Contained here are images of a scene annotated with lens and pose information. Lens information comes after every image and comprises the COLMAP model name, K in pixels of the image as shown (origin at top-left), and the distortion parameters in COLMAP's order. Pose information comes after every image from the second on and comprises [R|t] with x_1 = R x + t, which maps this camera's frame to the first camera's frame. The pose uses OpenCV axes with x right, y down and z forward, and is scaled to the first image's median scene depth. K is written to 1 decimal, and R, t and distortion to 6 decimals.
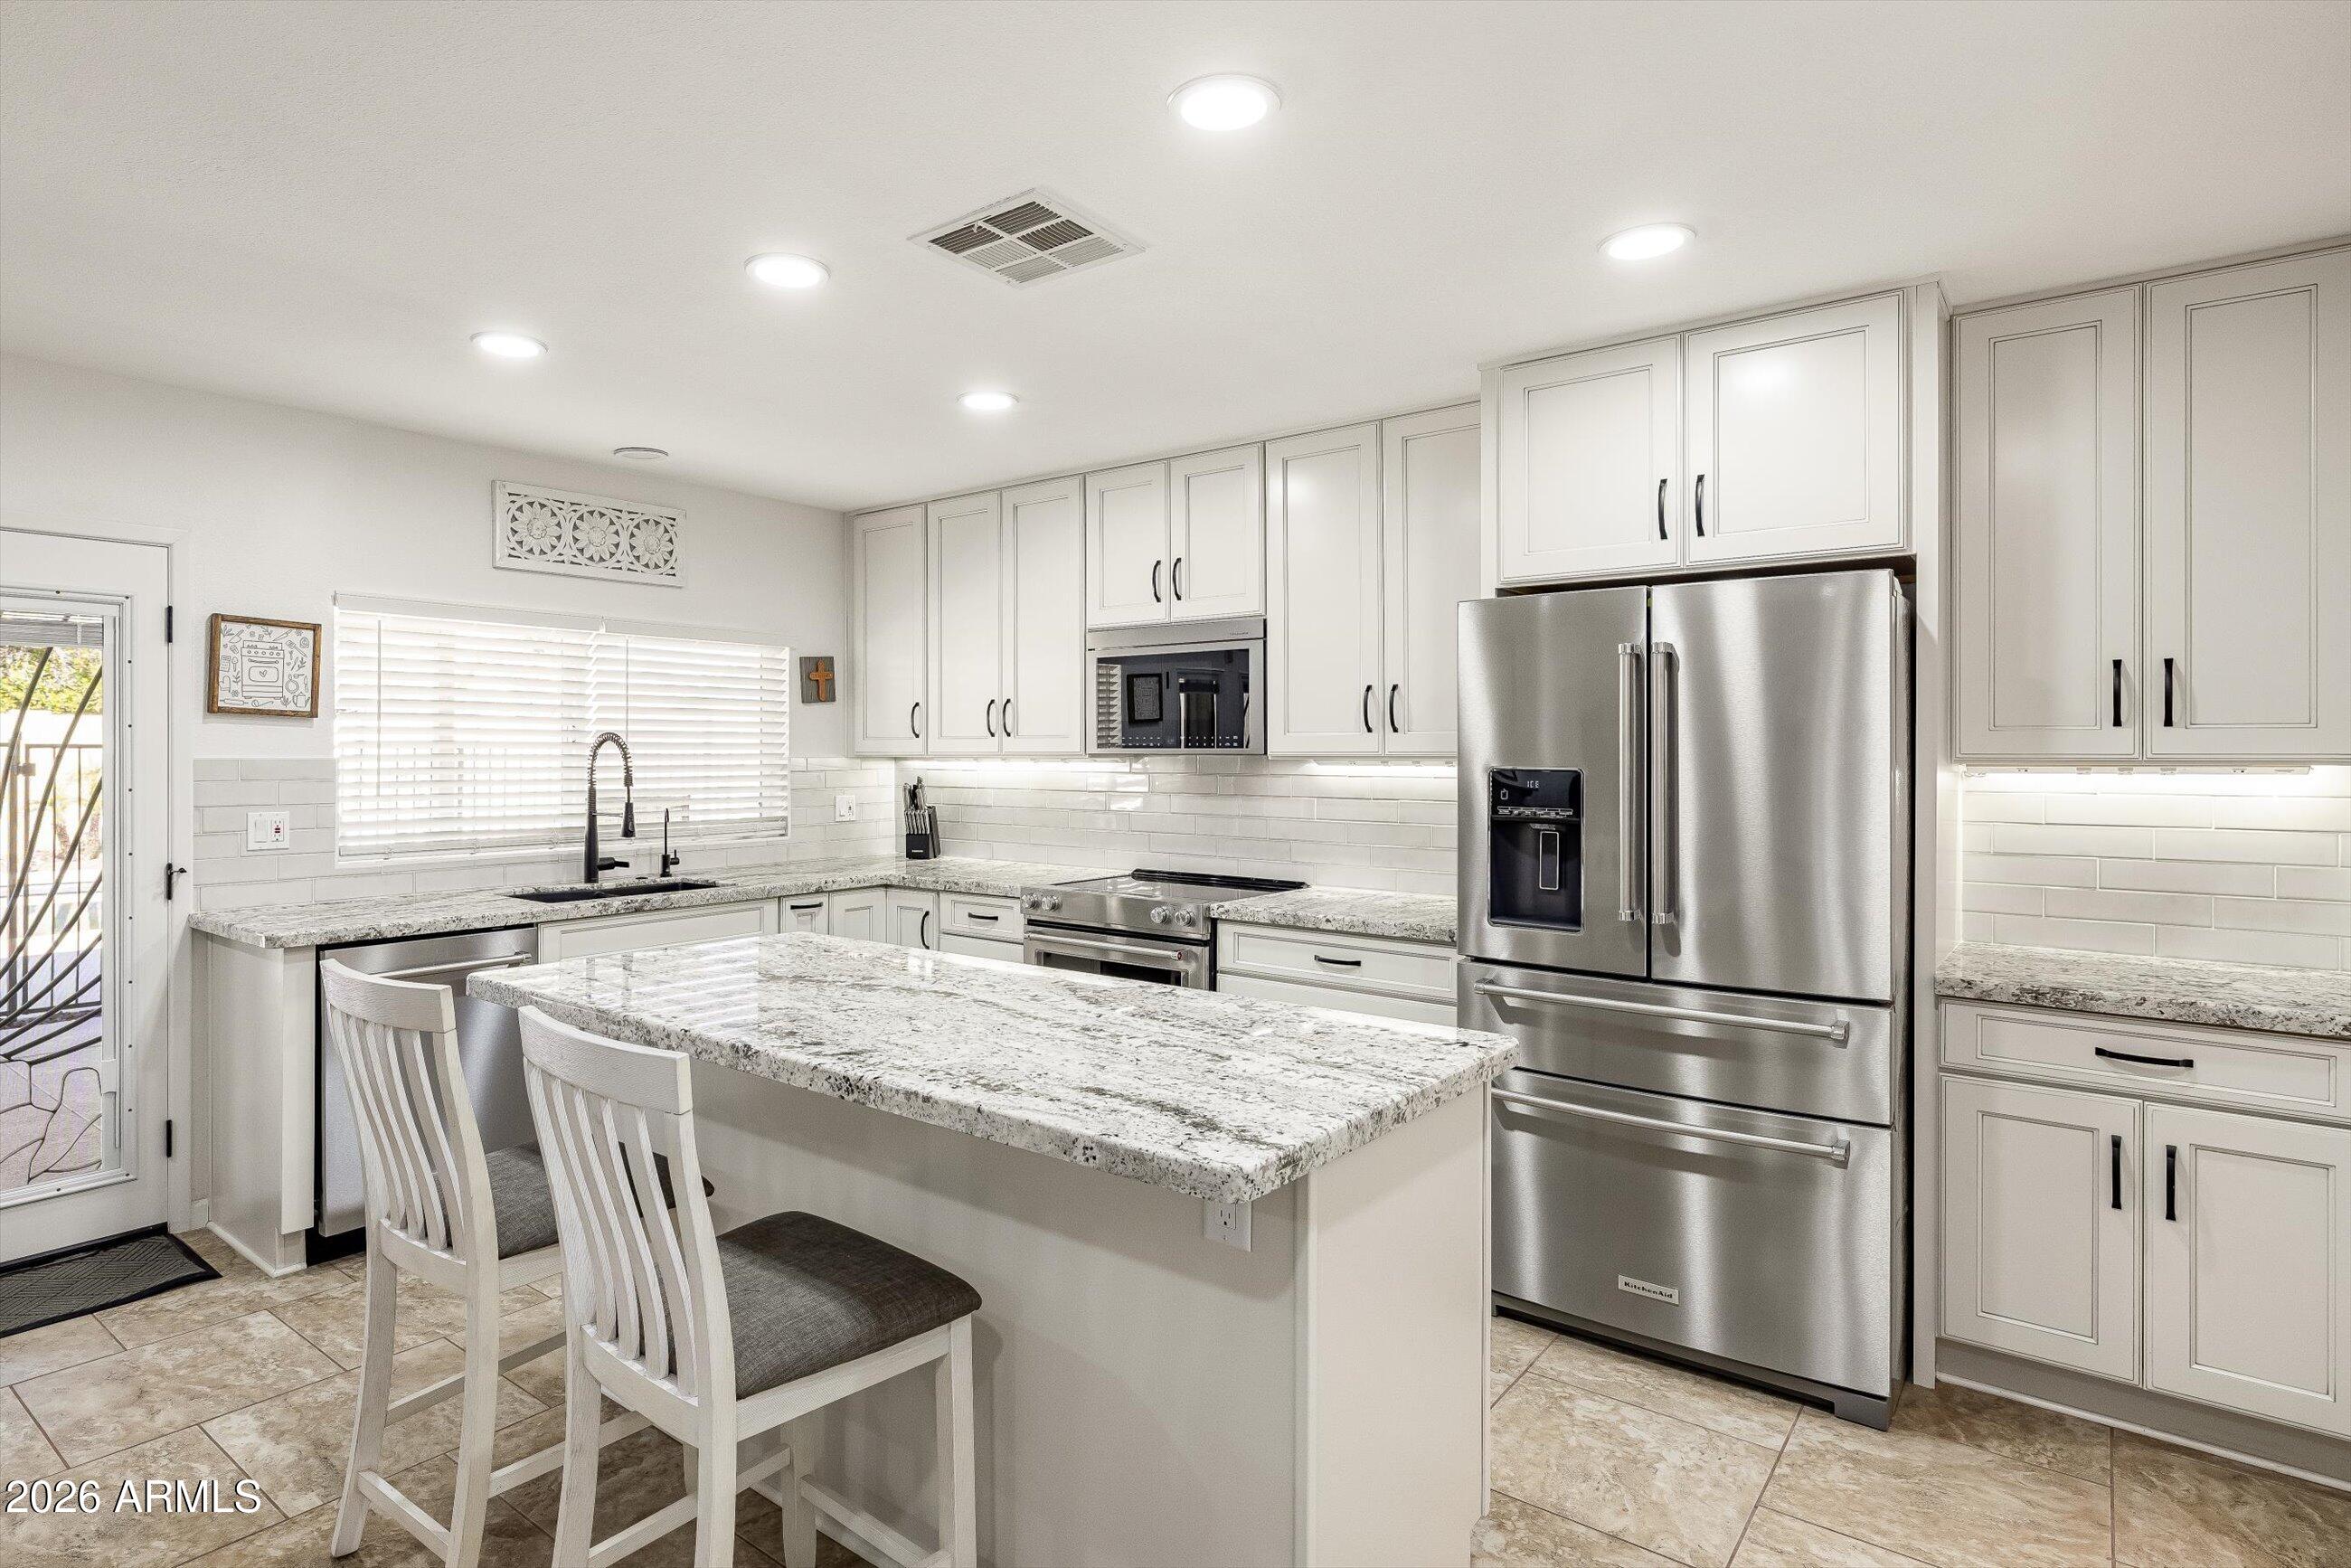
lens RADIAL K [[1252.4, 0, 1054.5], [0, 1252.4, 751.8], [0, 0, 1]] dist [-0.008505, 0.000650]
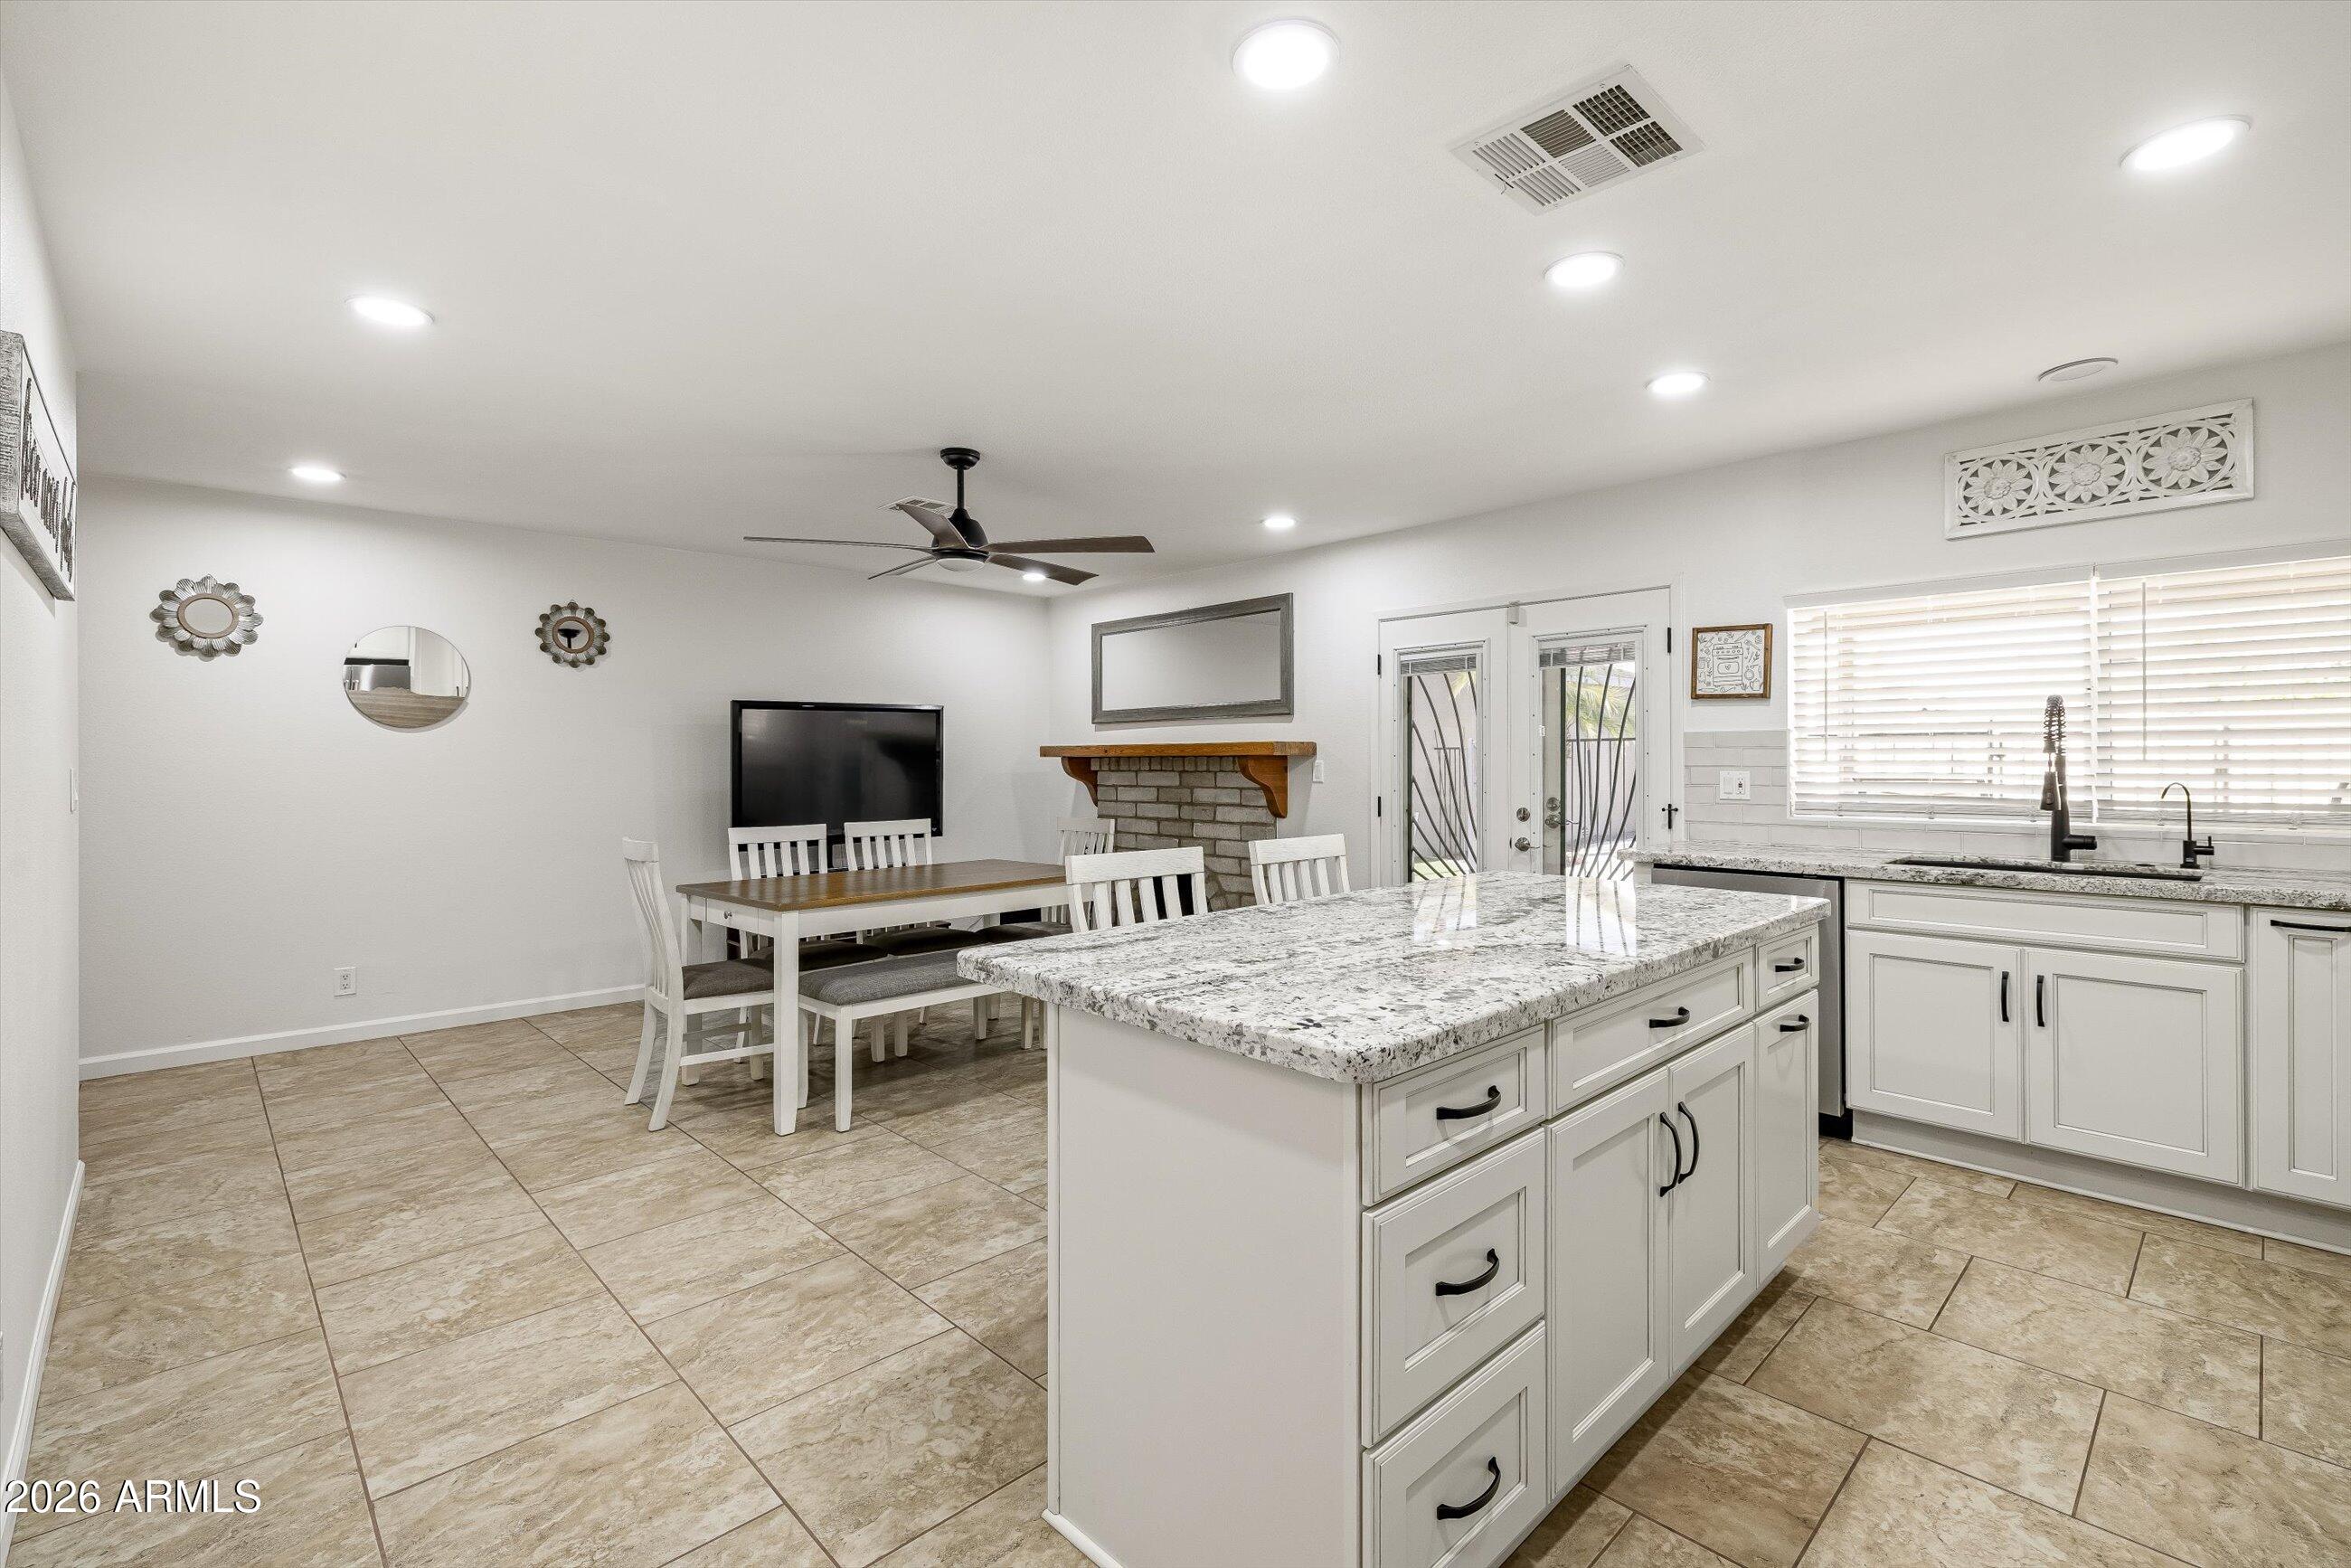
lens RADIAL K [[1051.5, 0, 1178.1], [0, 1051.5, 758.4], [0, 0, 1]] dist [0.000638, 0.001295]
pose [[-0.108968, -0.003427, -0.994039, 0.521520], [0.003957, 0.999985, -0.003881, 0.035098], [0.994037, -0.004356, -0.108953, 0.516339]]
